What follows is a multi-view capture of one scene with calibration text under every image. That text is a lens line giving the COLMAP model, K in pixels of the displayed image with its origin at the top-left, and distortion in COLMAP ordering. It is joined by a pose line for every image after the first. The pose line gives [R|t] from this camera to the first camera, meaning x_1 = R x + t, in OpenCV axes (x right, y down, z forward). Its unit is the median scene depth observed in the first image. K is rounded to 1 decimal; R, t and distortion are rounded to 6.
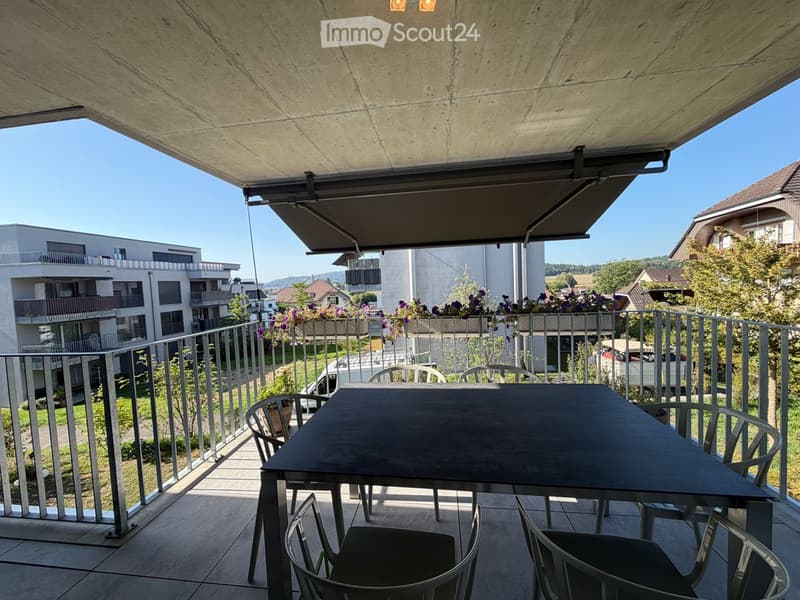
lens RADIAL K [[320.3, 0, 397.0], [0, 320.3, 298.0], [0, 0, 1]] dist [-0.001815, 0.000420]
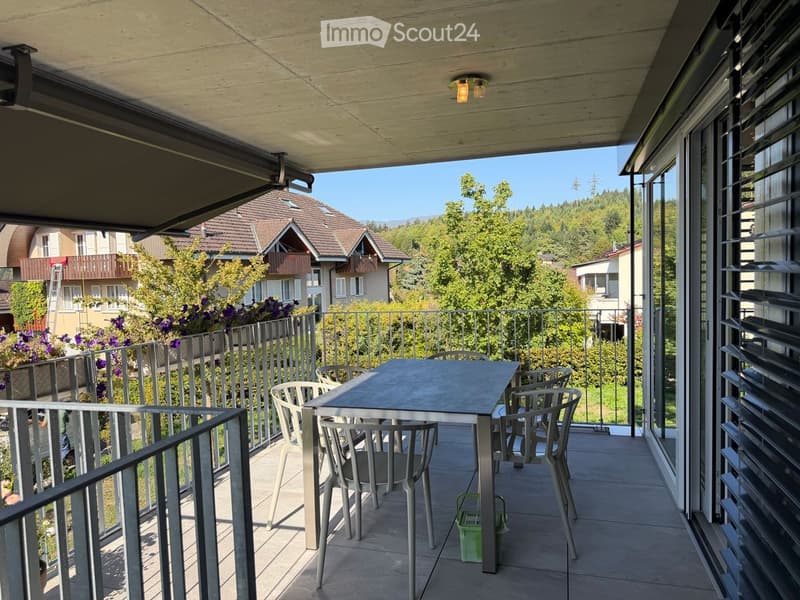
lens RADIAL K [[570.6, 0, 399.9], [0, 570.6, 302.6], [0, 0, 1]] dist [0.039557, -0.007103]
pose [[0.146638, -0.011862, 0.989119, -0.188246], [0.070102, 0.997539, 0.001570, 0.003144], [-0.986703, 0.069109, 0.147108, 0.065894]]
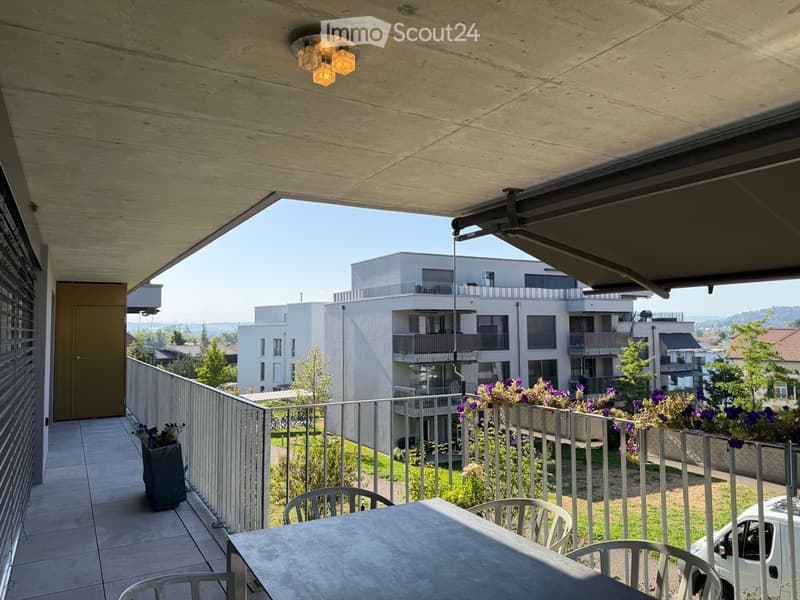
lens RADIAL K [[570.6, 0, 397.3], [0, 570.6, 300.9], [0, 0, 1]] dist [0.039557, -0.007103]
pose [[0.602995, -0.002241, -0.797742, 0.102520], [-0.055556, 0.997450, -0.044795, -0.014431], [0.795808, 0.071331, 0.601333, 0.013552]]
